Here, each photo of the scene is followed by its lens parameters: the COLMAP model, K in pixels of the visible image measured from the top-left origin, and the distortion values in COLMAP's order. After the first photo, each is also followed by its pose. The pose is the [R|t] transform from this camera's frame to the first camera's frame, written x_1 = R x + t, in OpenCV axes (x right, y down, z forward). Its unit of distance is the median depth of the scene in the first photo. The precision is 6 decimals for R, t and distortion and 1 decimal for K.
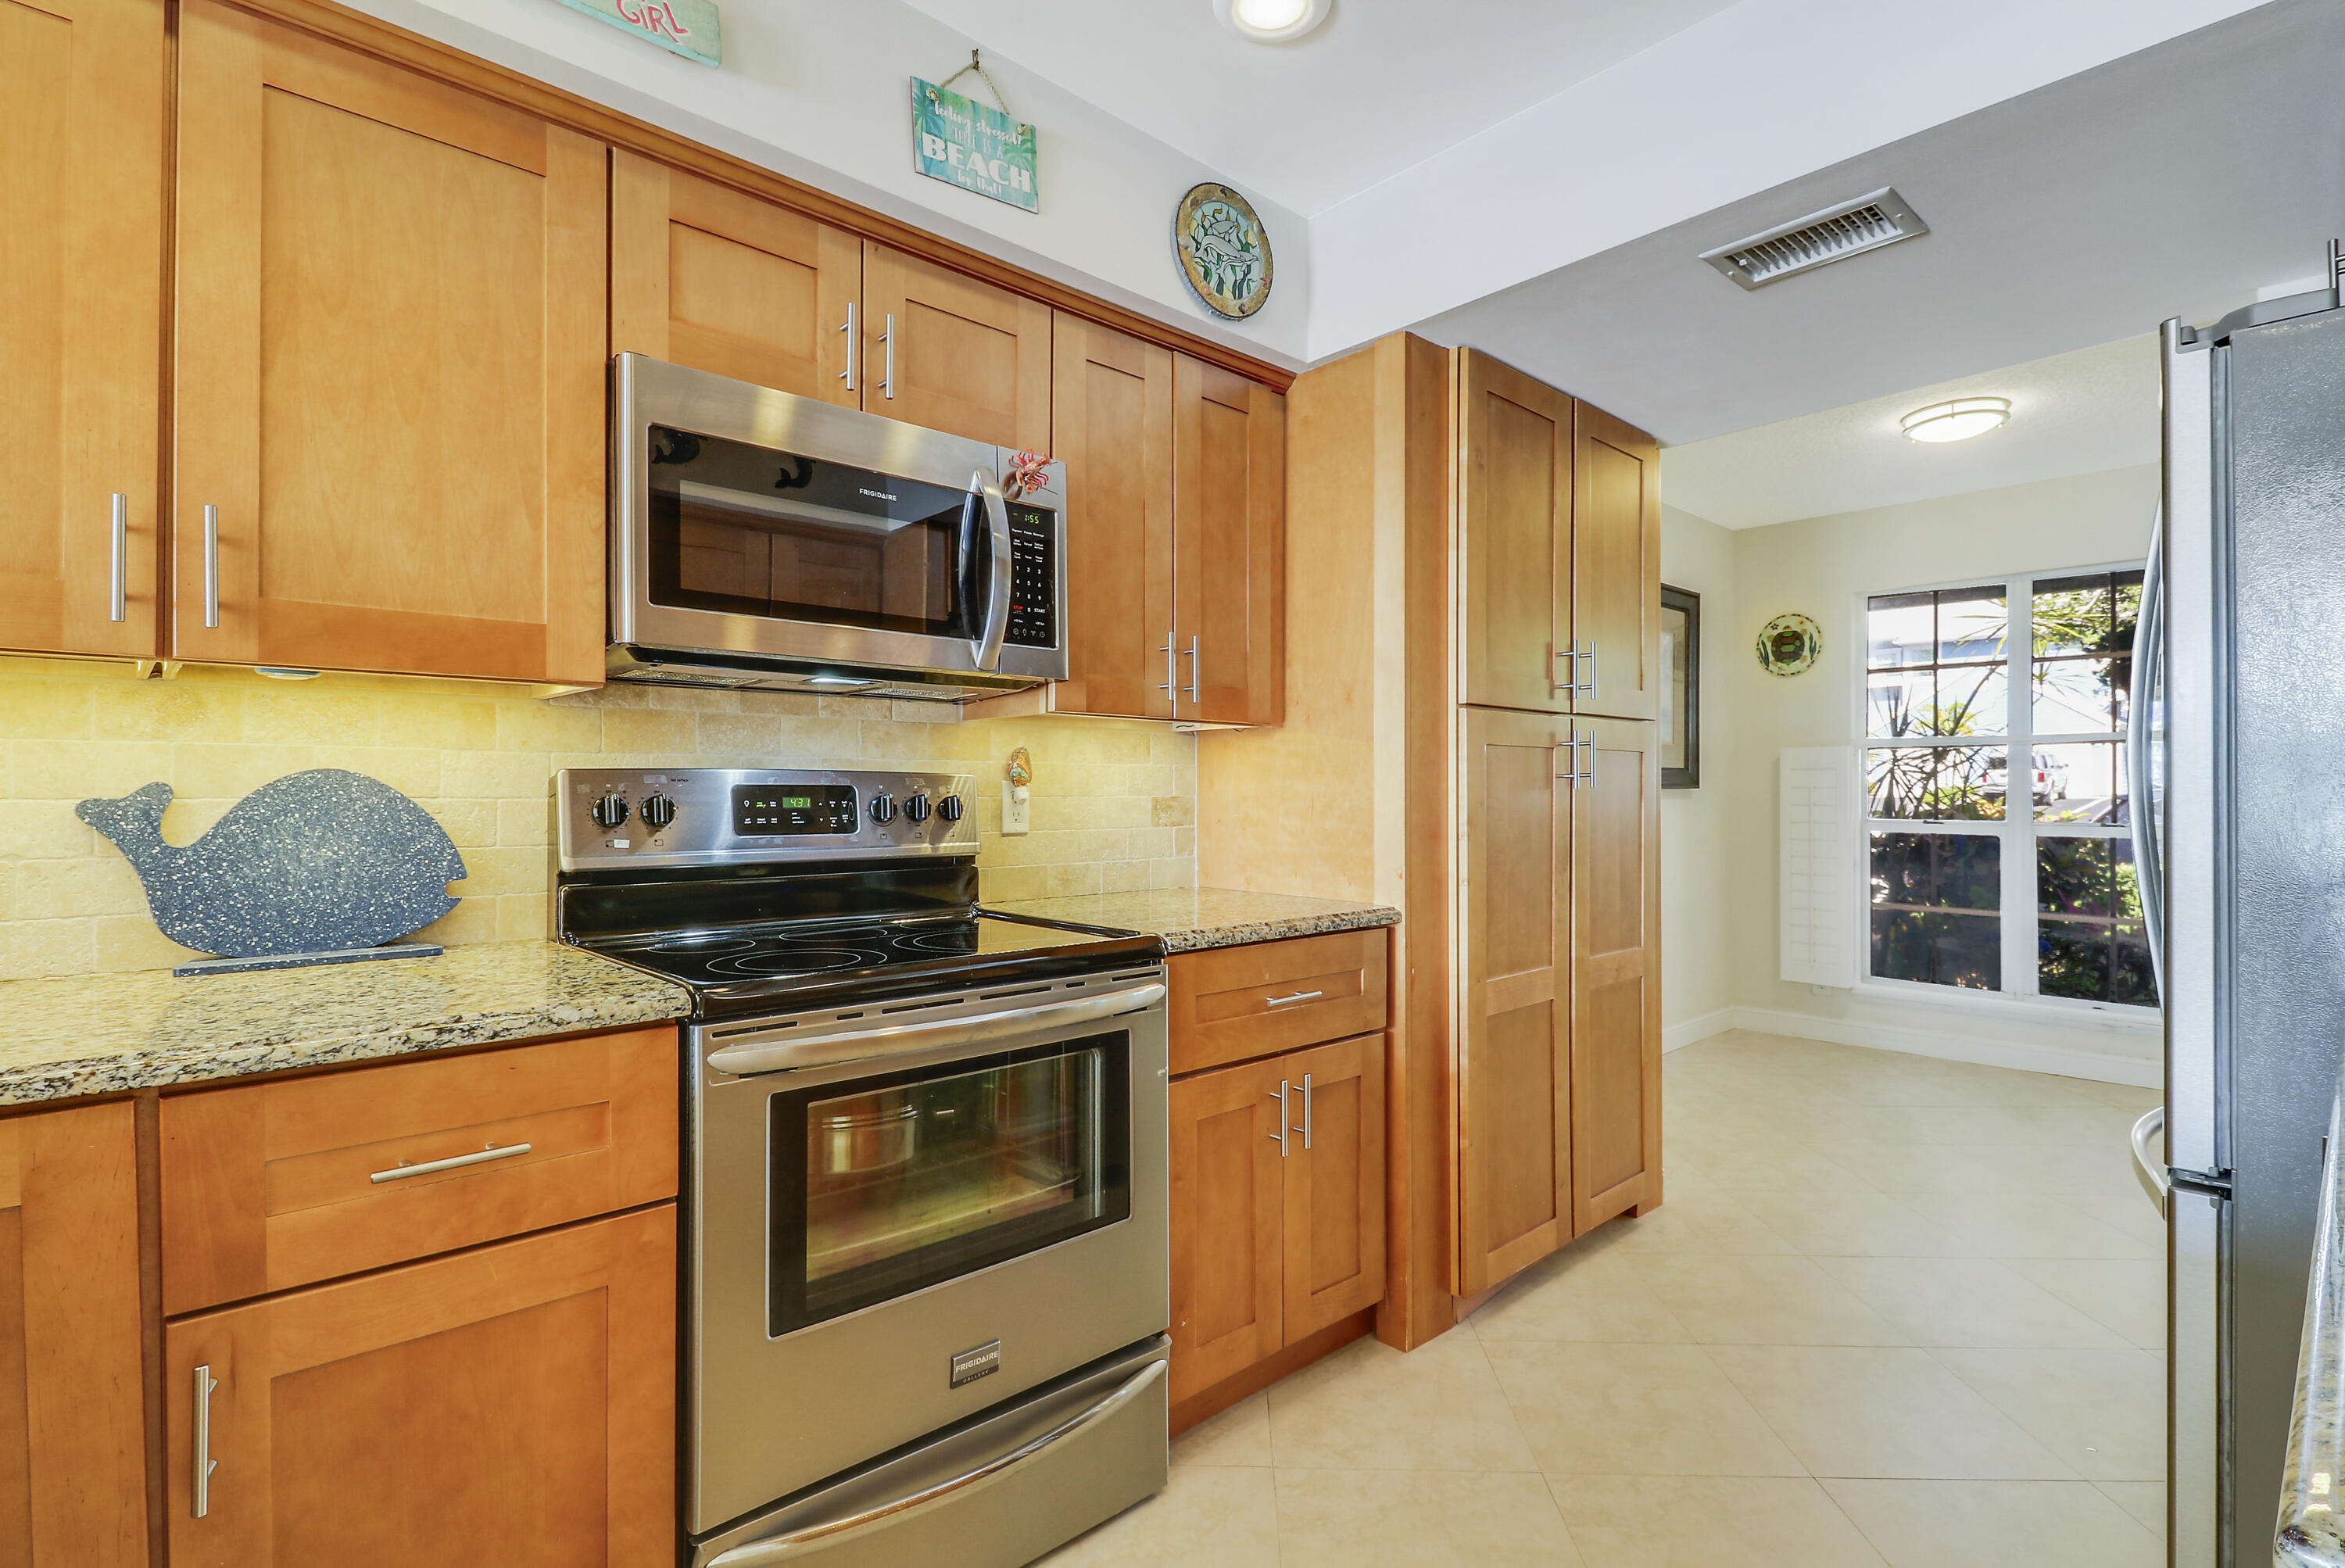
lens RADIAL K [[1105.3, 0, 1173.0], [0, 1105.3, 788.0], [0, 0, 1]] dist [0.006306, -0.007104]
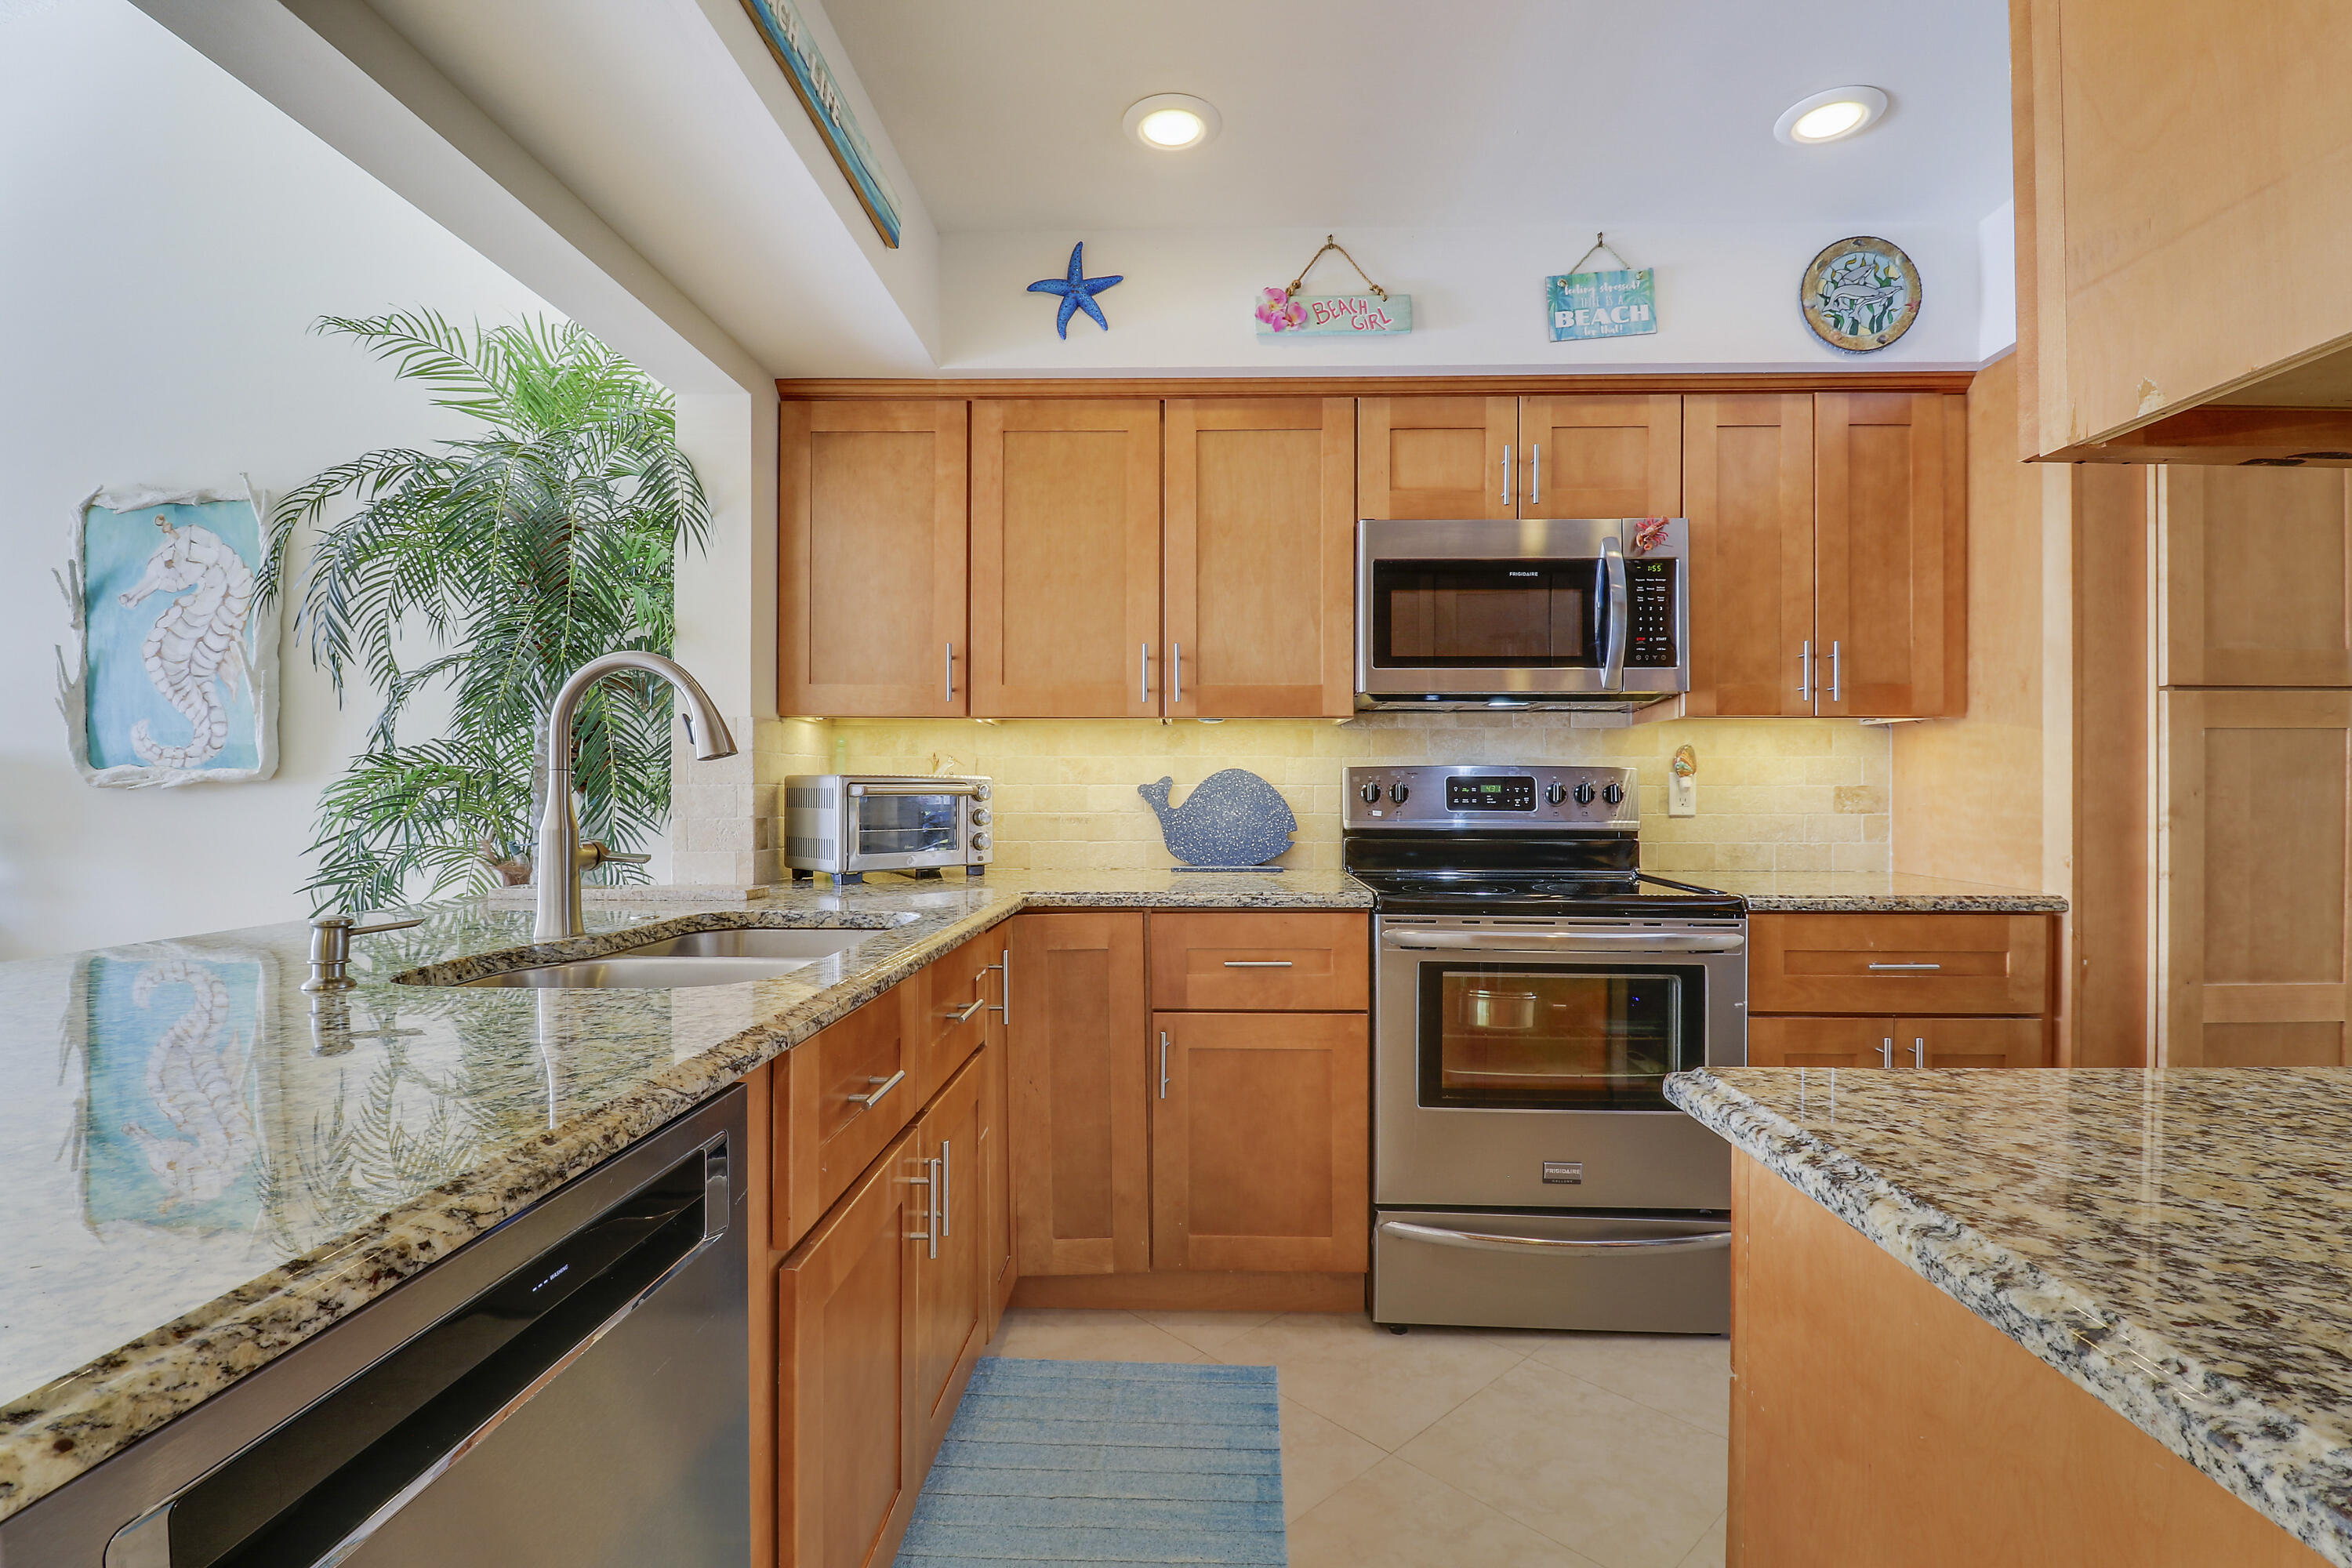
lens RADIAL K [[1108.6, 0, 1178.1], [0, 1108.6, 784.5], [0, 0, 1]] dist [0.006306, -0.007104]
pose [[0.701784, -0.001134, -0.712389, 0.425781], [0.000964, 0.999999, -0.000642, 0.009073], [0.712389, -0.000236, 0.701784, -0.321118]]
